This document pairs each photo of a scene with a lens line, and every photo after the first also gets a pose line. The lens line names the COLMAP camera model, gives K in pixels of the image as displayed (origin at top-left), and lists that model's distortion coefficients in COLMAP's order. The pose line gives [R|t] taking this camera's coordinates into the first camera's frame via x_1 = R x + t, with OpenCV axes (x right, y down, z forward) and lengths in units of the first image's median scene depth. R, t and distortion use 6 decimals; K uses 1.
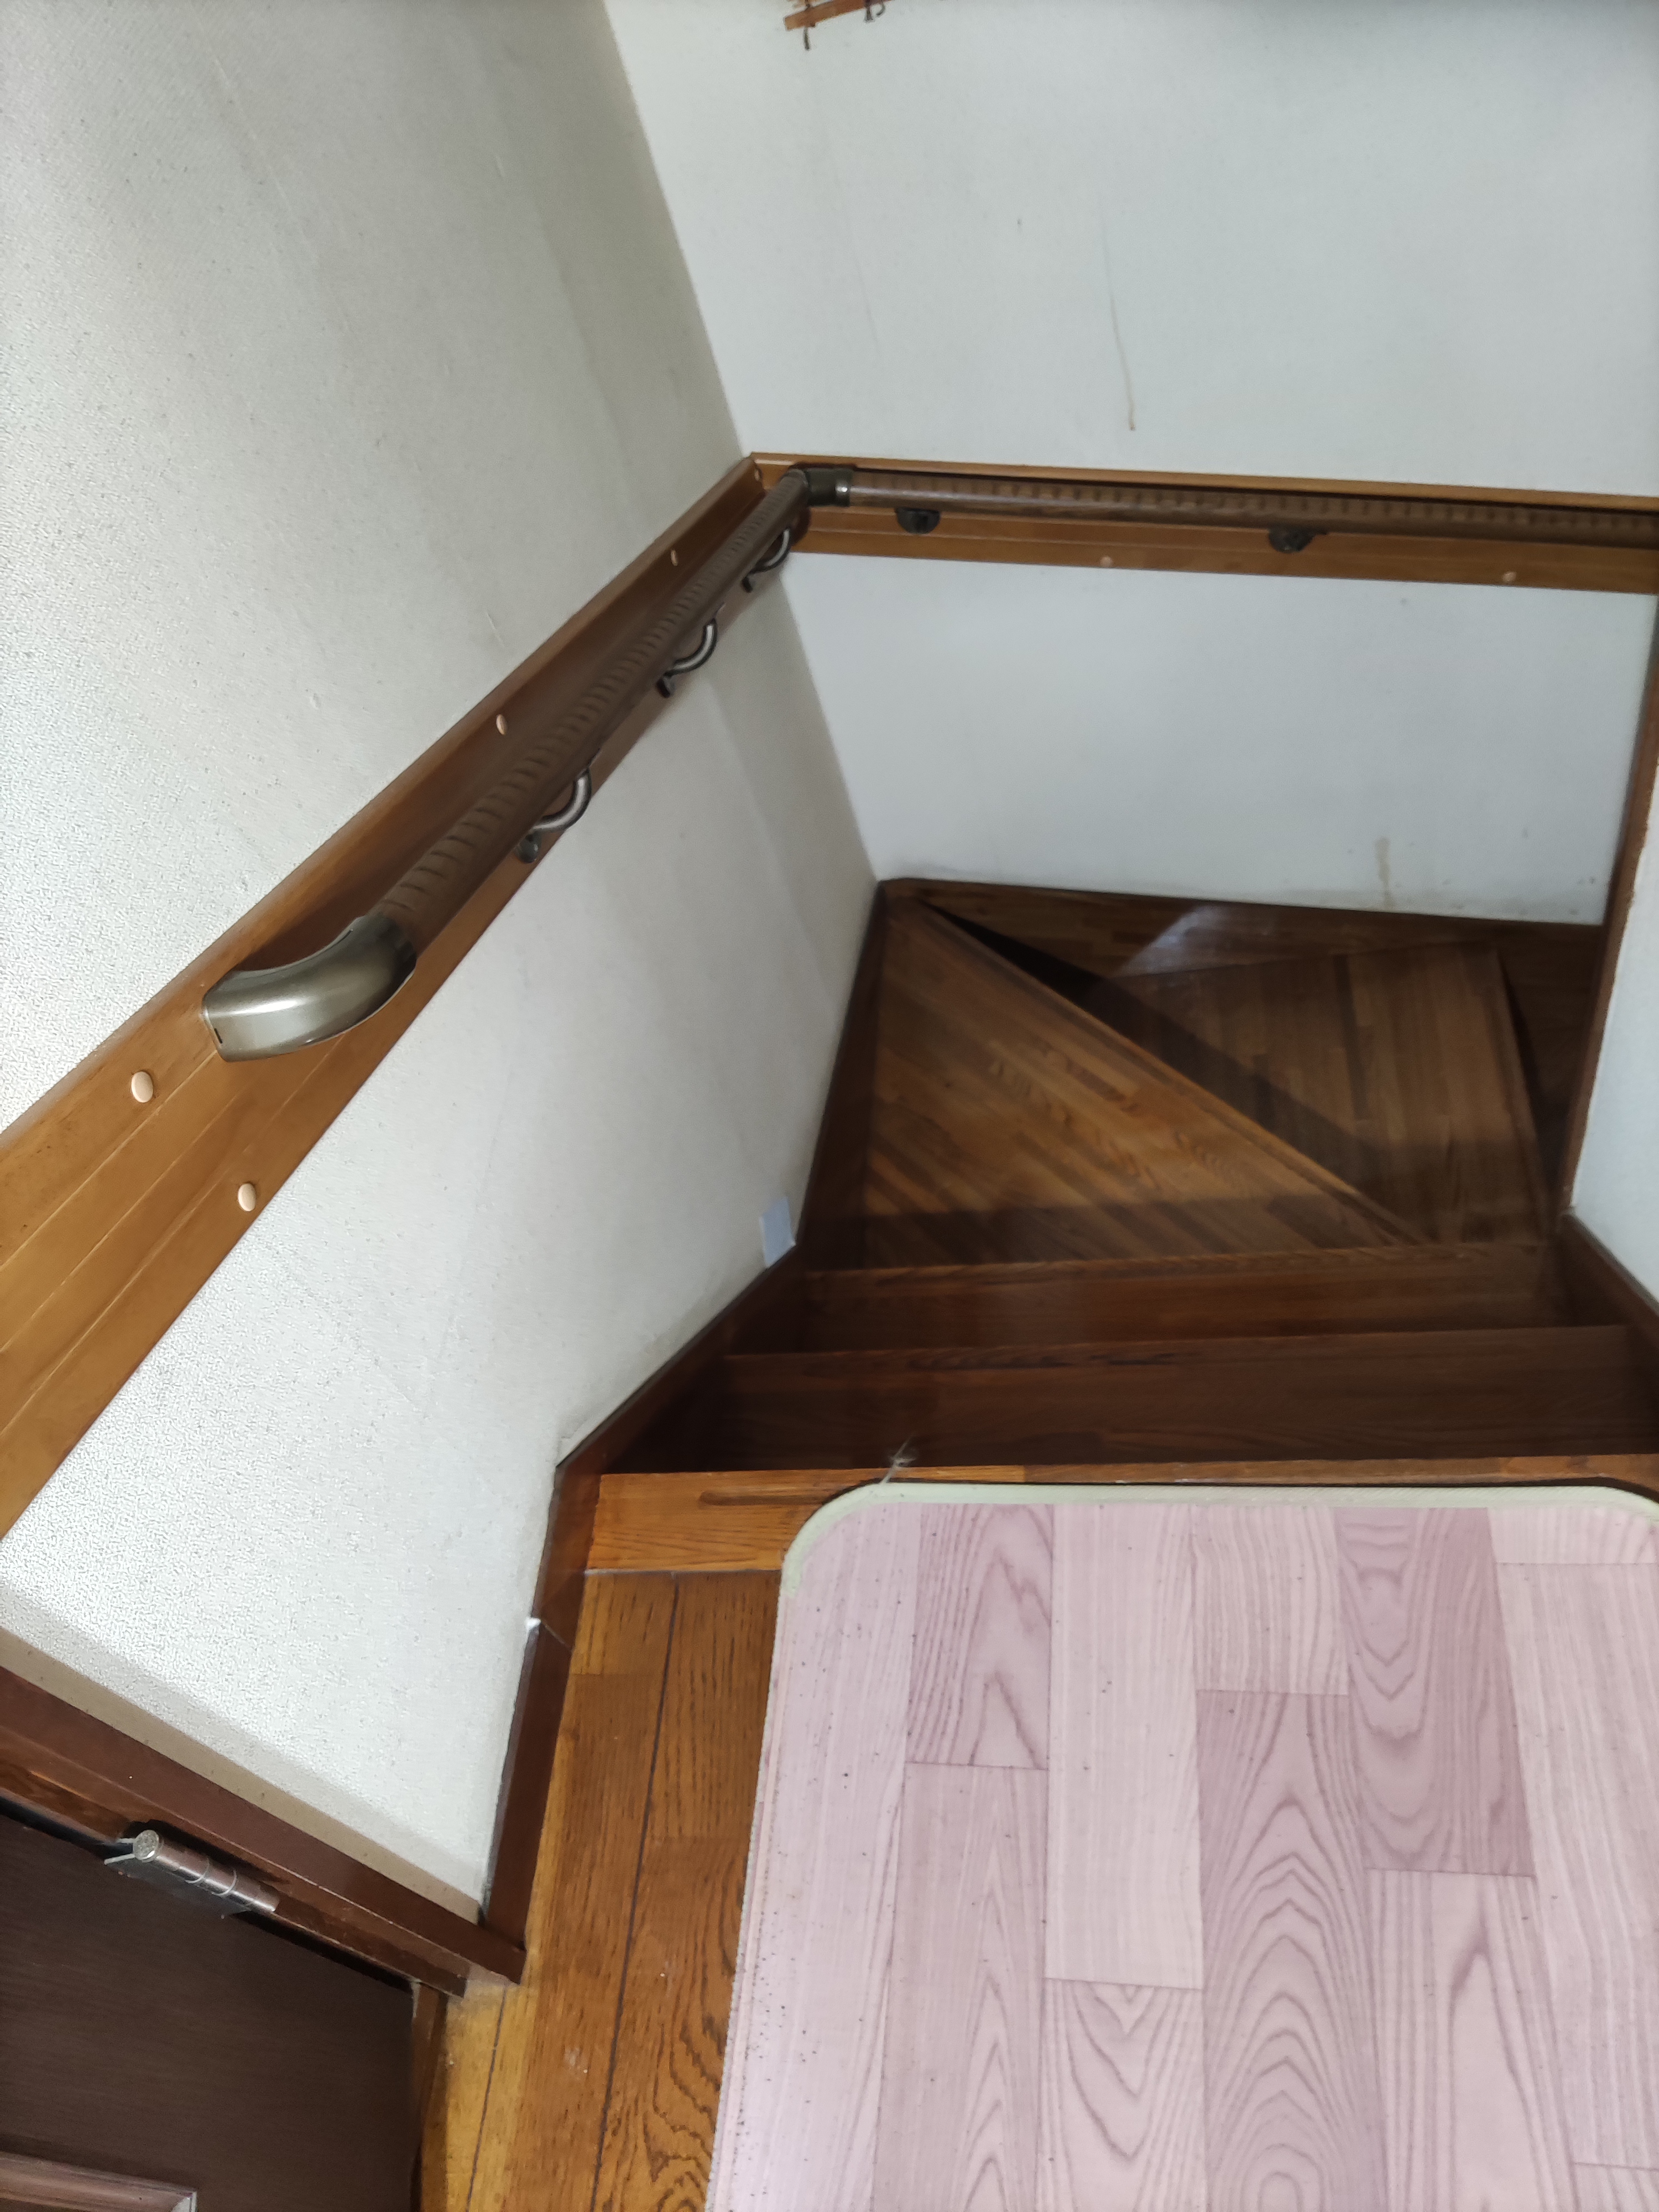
lens RADIAL K [[1379.4, 0, 829.5], [0, 1379.4, 1106.0], [0, 0, 1]] dist [-0.040390, -0.000534]
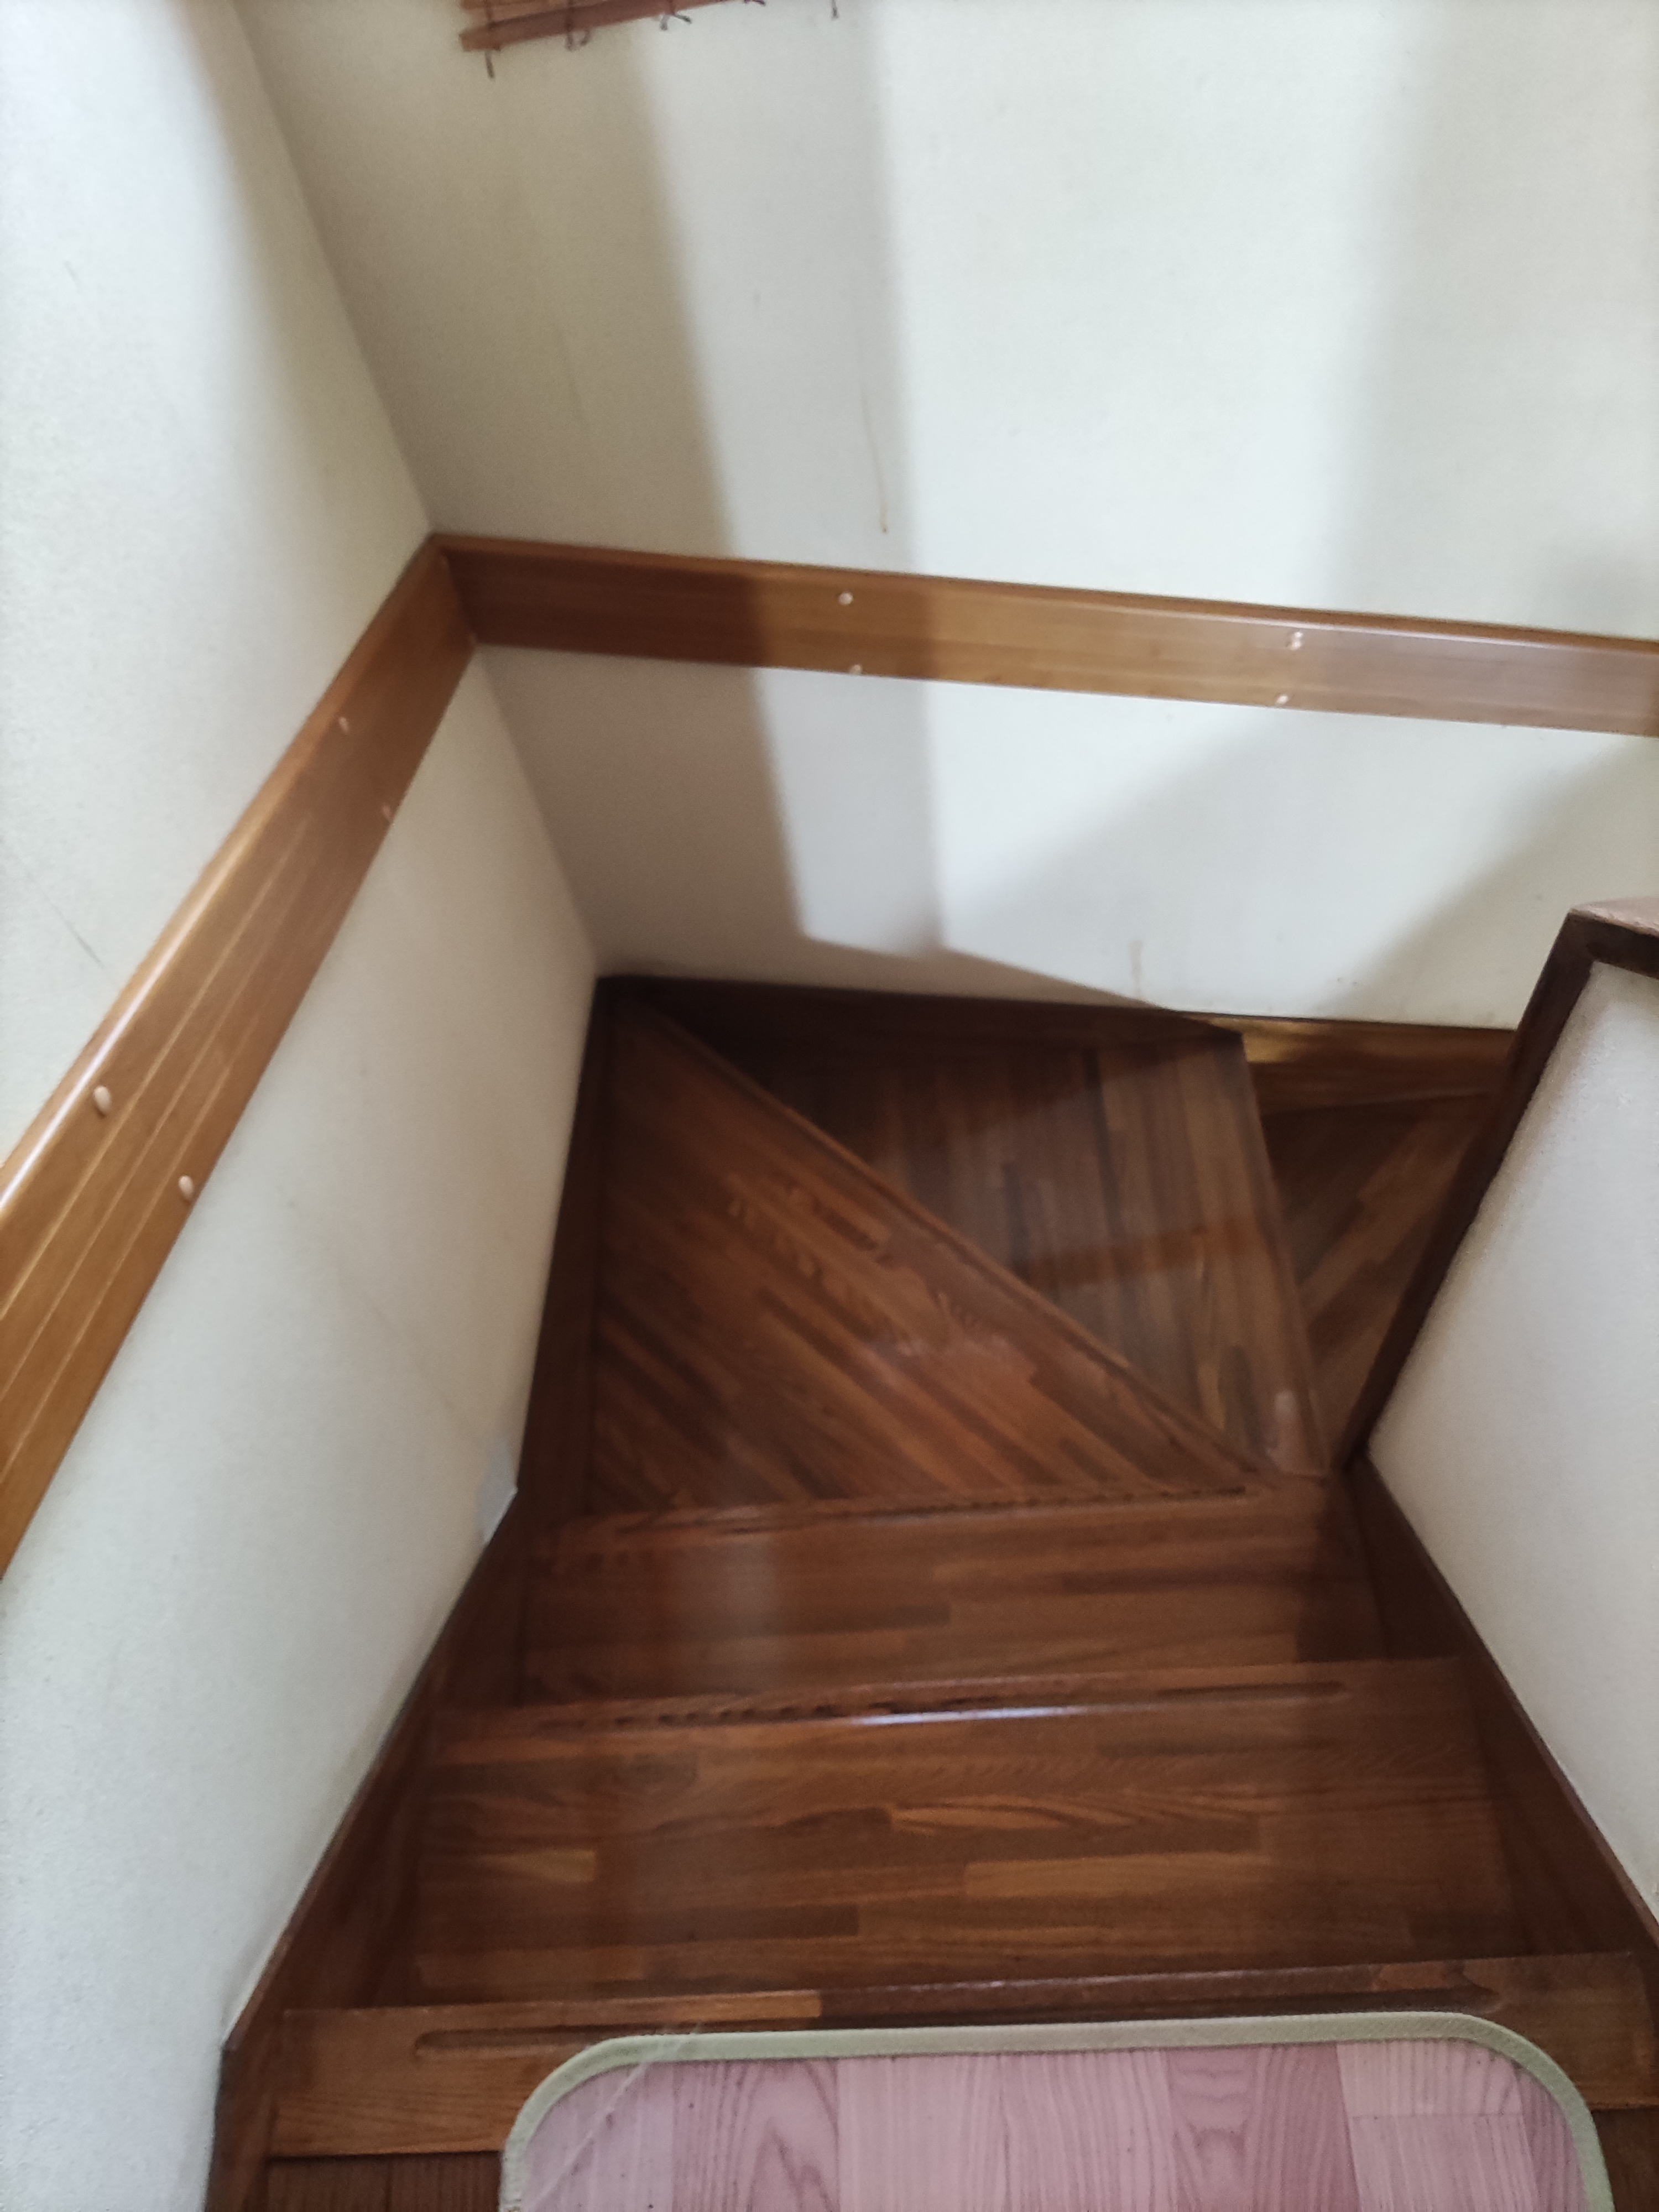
lens RADIAL K [[1379.4, 0, 829.5], [0, 1379.4, 1106.0], [0, 0, 1]] dist [-0.040390, -0.000534]
pose [[0.980857, -0.023645, 0.193287, 0.016429], [0.014093, 0.998617, 0.050648, -0.318377], [-0.194217, -0.046954, 0.979834, 0.236530]]
